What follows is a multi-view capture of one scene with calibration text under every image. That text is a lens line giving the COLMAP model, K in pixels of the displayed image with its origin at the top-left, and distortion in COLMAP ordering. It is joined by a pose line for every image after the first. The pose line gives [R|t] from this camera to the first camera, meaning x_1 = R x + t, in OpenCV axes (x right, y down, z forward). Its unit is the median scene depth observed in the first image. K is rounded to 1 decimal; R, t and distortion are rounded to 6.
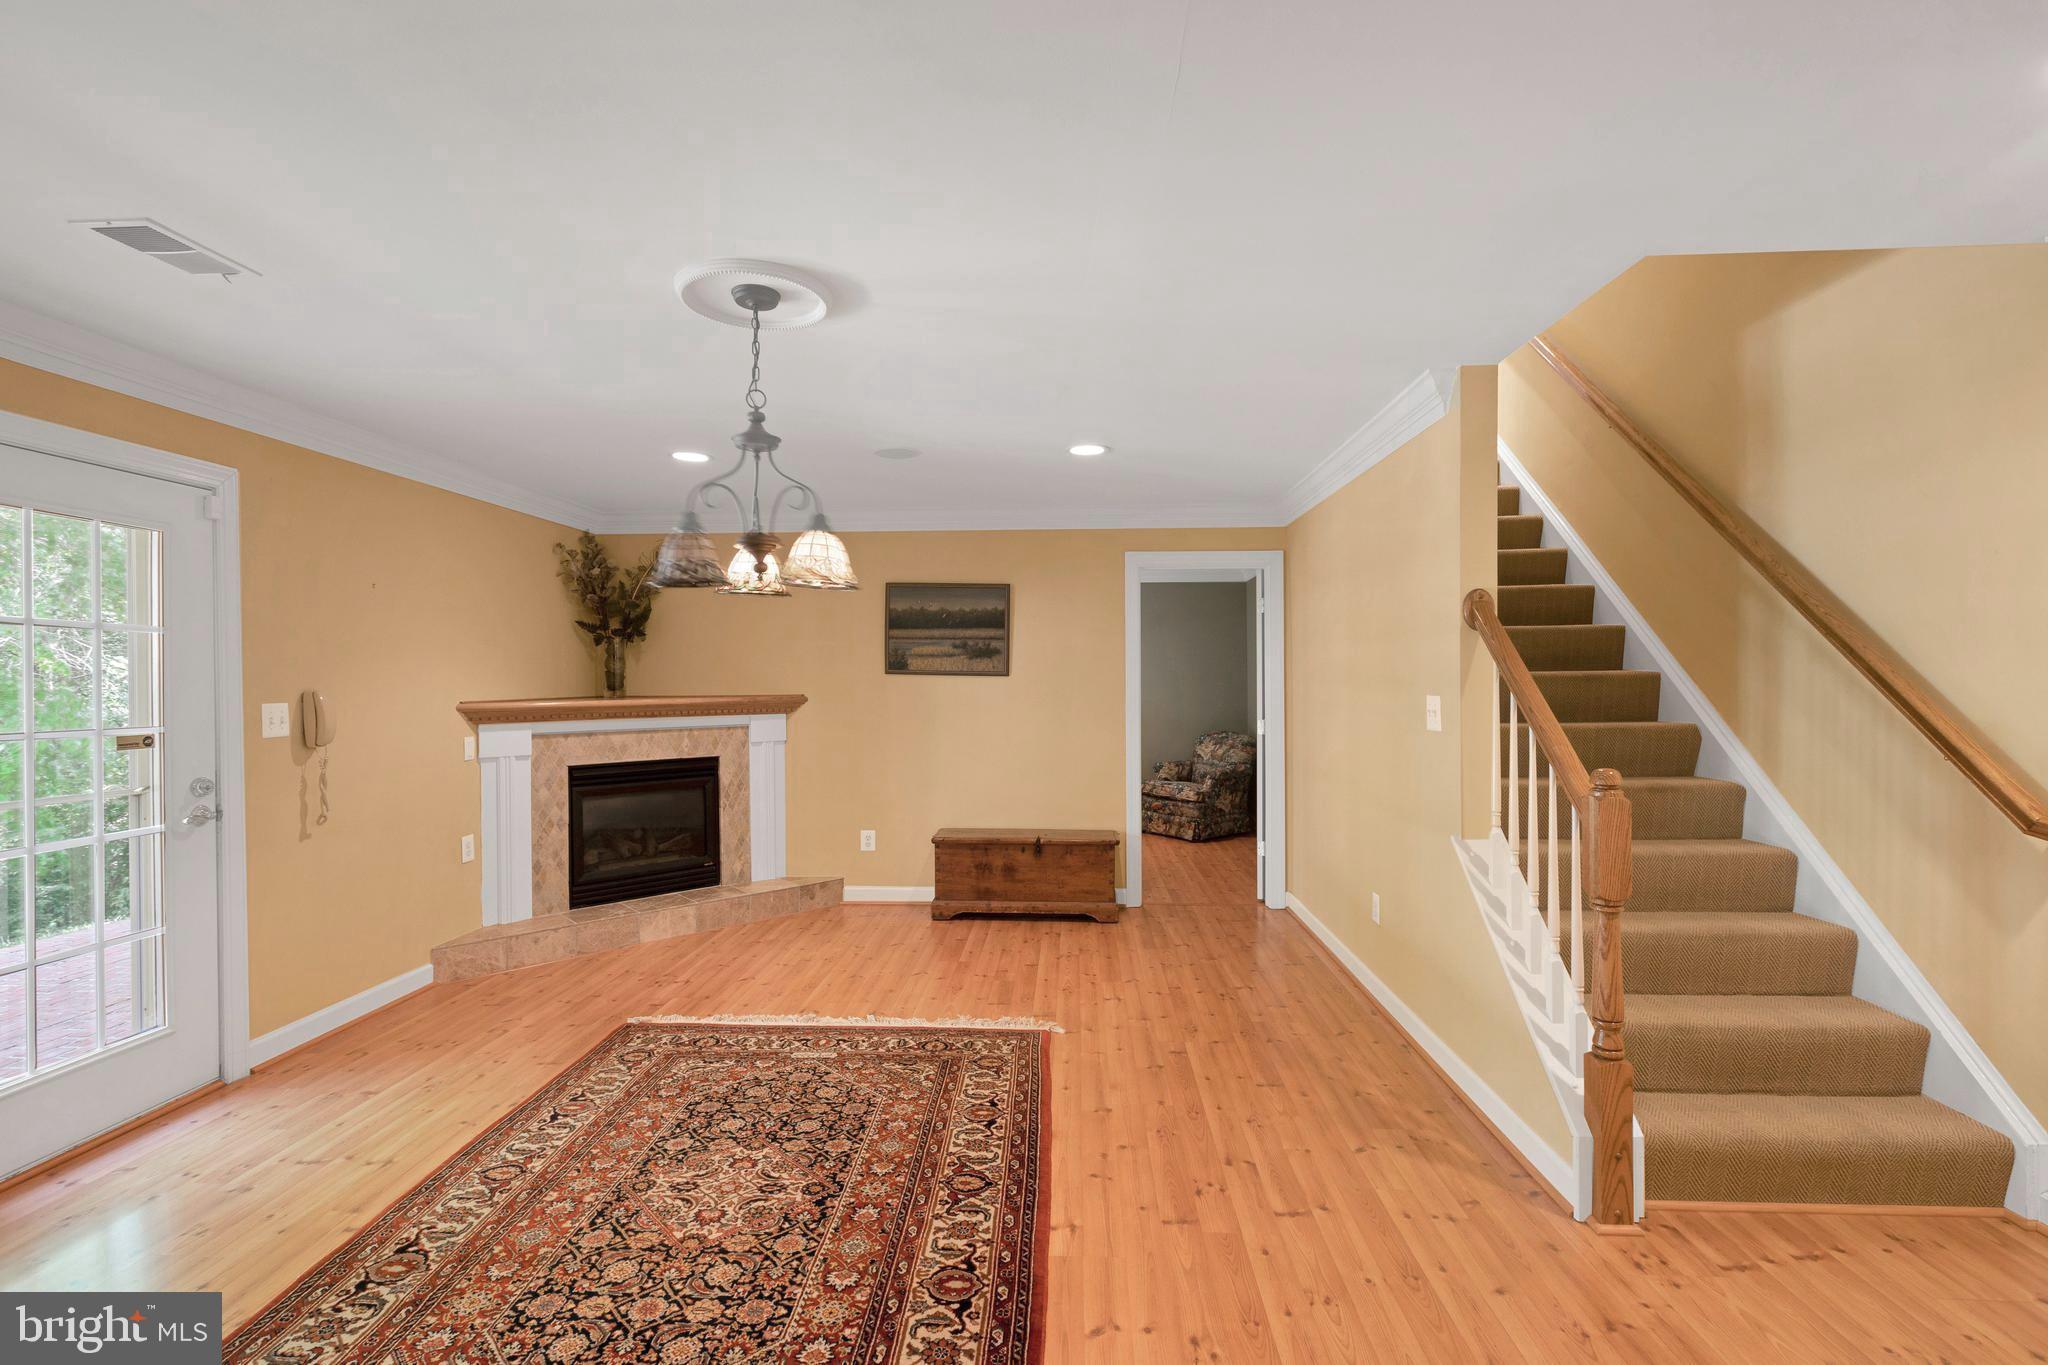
lens RADIAL K [[919.1, 0, 1025.5], [0, 919.1, 681.1], [0, 0, 1]] dist [0.000435, 0.001846]
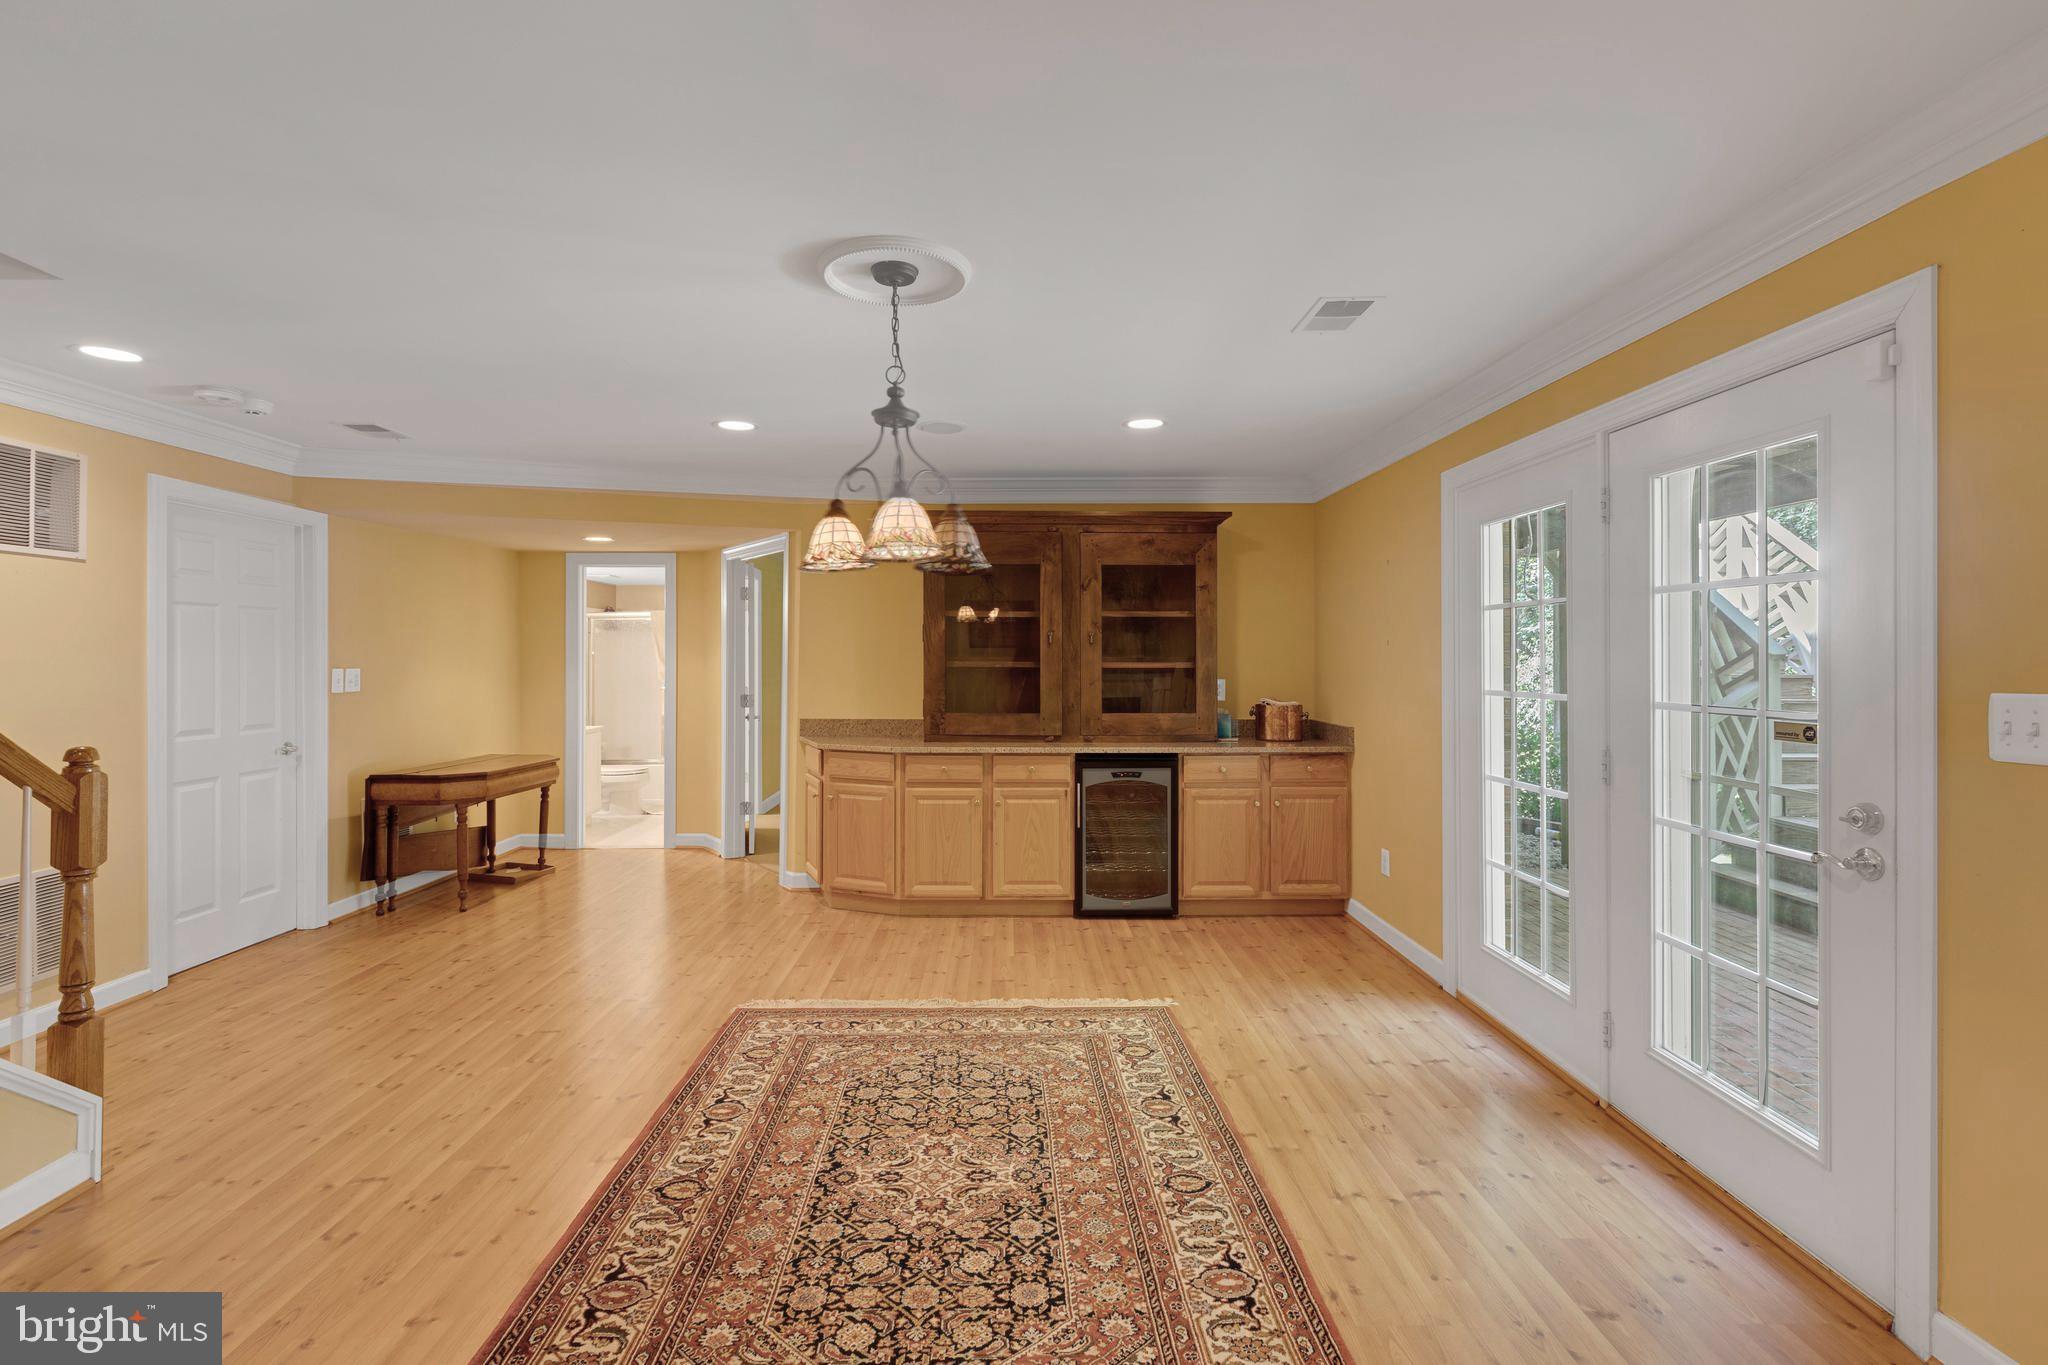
lens RADIAL K [[922.6, 0, 1018.2], [0, 922.6, 662.8], [0, 0, 1]] dist [0.003860, -0.001019]
pose [[-0.997629, 0.009397, -0.068176, -0.345950], [0.008802, 0.999921, 0.009026, -0.001346], [0.068256, 0.008405, -0.997632, 1.955145]]
